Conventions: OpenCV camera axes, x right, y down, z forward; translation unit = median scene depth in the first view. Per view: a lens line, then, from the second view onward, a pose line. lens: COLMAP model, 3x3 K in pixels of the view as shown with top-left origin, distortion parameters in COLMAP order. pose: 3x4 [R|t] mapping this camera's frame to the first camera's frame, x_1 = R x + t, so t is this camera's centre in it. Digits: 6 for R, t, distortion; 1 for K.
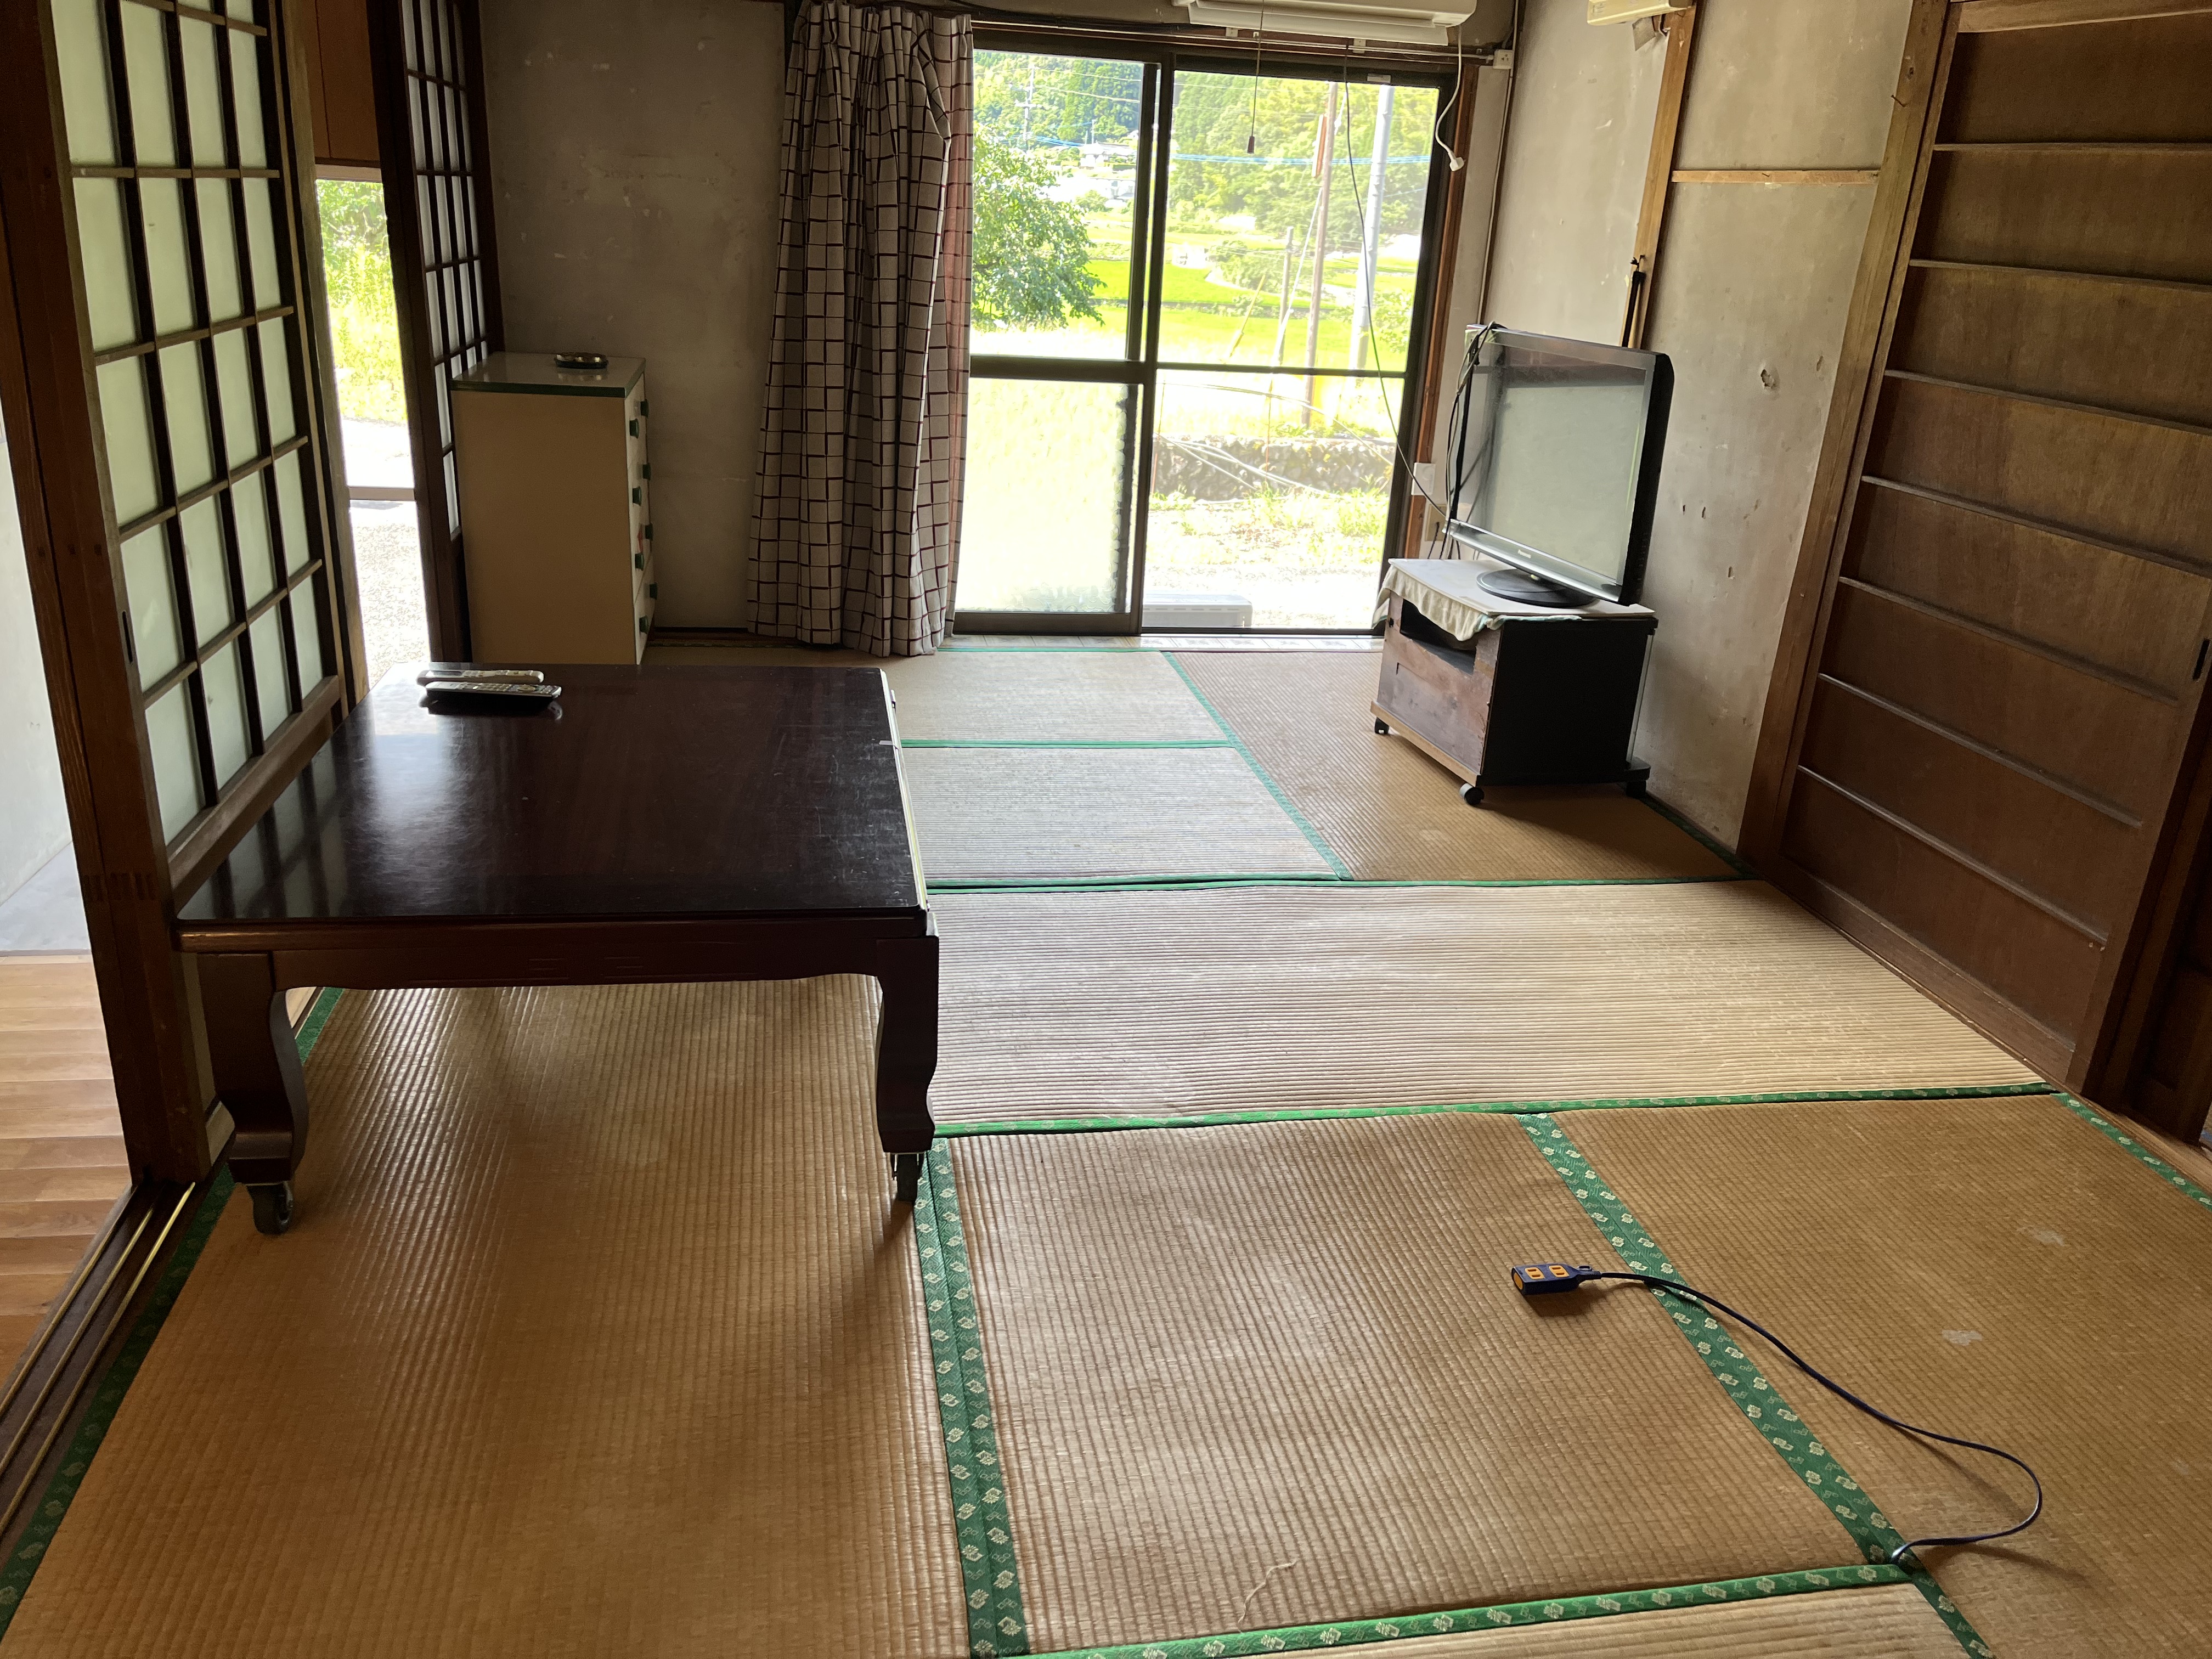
lens RADIAL K [[1670.7, 0, 1099.9], [0, 1670.7, 815.9], [0, 0, 1]] dist [0.054012, -0.079785]
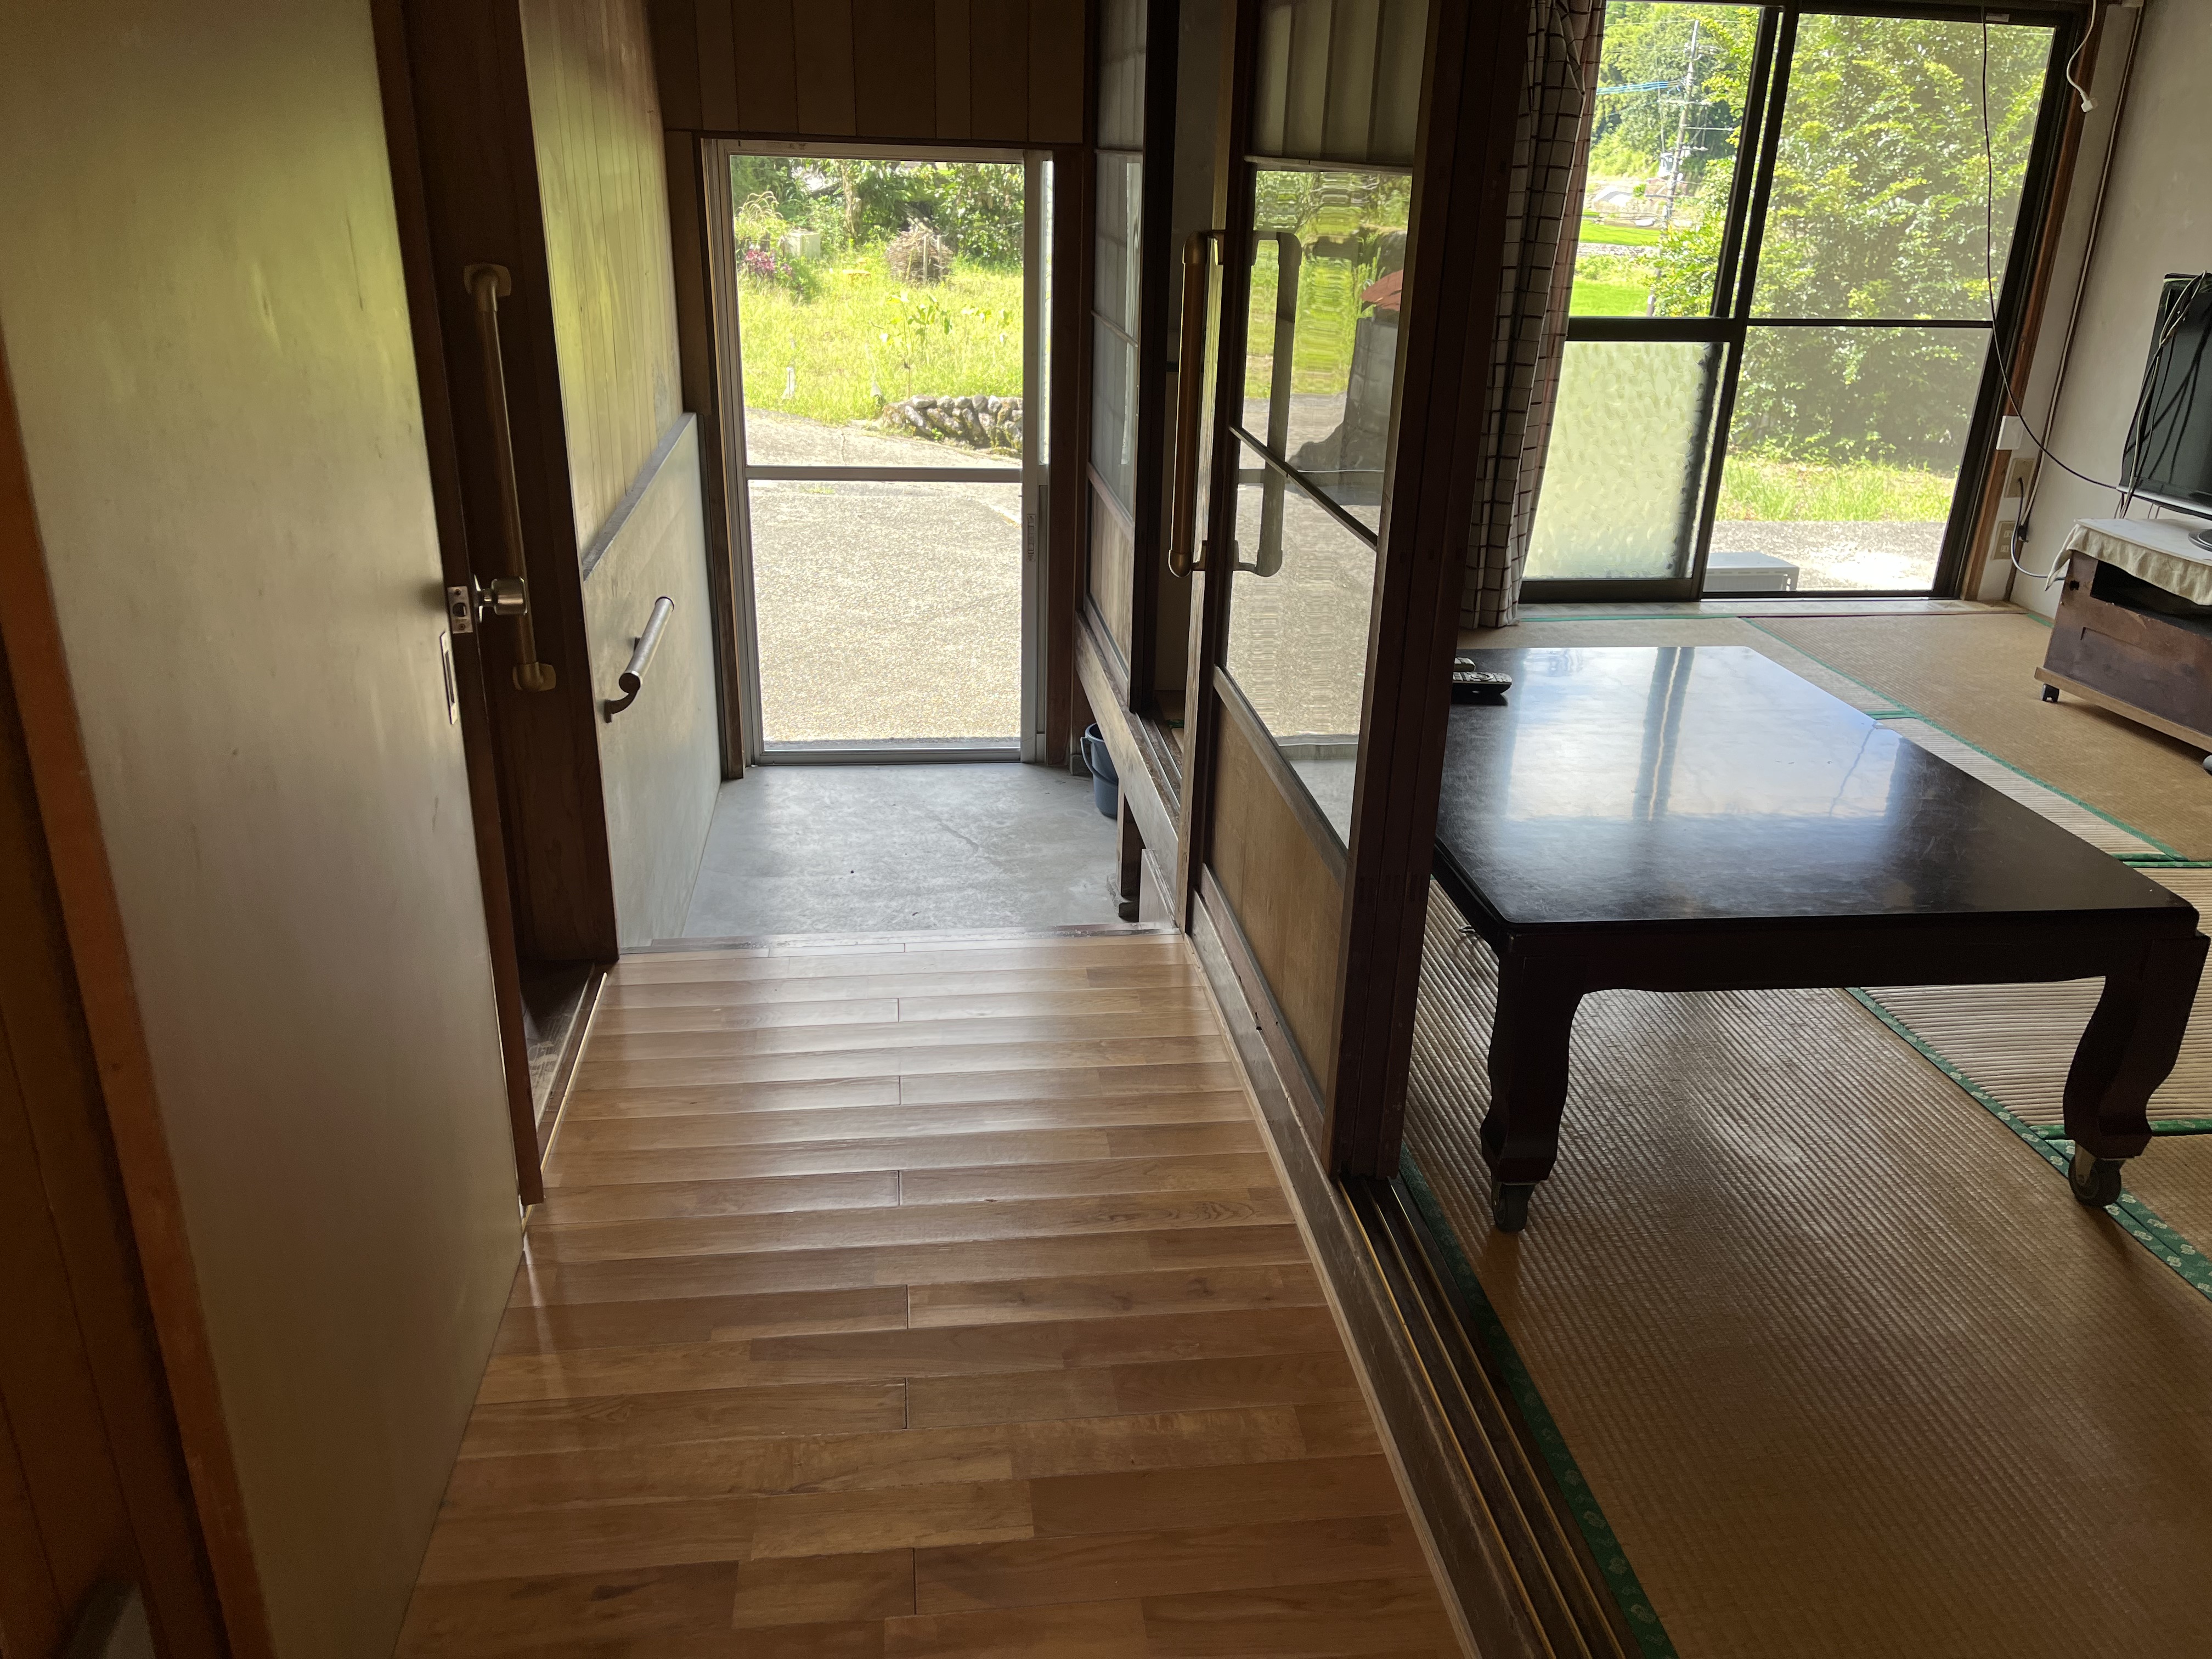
lens RADIAL K [[1670.7, 0, 1110.8], [0, 1670.7, 838.3], [0, 0, 1]] dist [0.054012, -0.079785]
pose [[0.999051, -0.012800, -0.041621, -0.302067], [0.014452, 0.999110, 0.039629, -0.014180], [0.041076, -0.040193, 0.998347, 0.000015]]
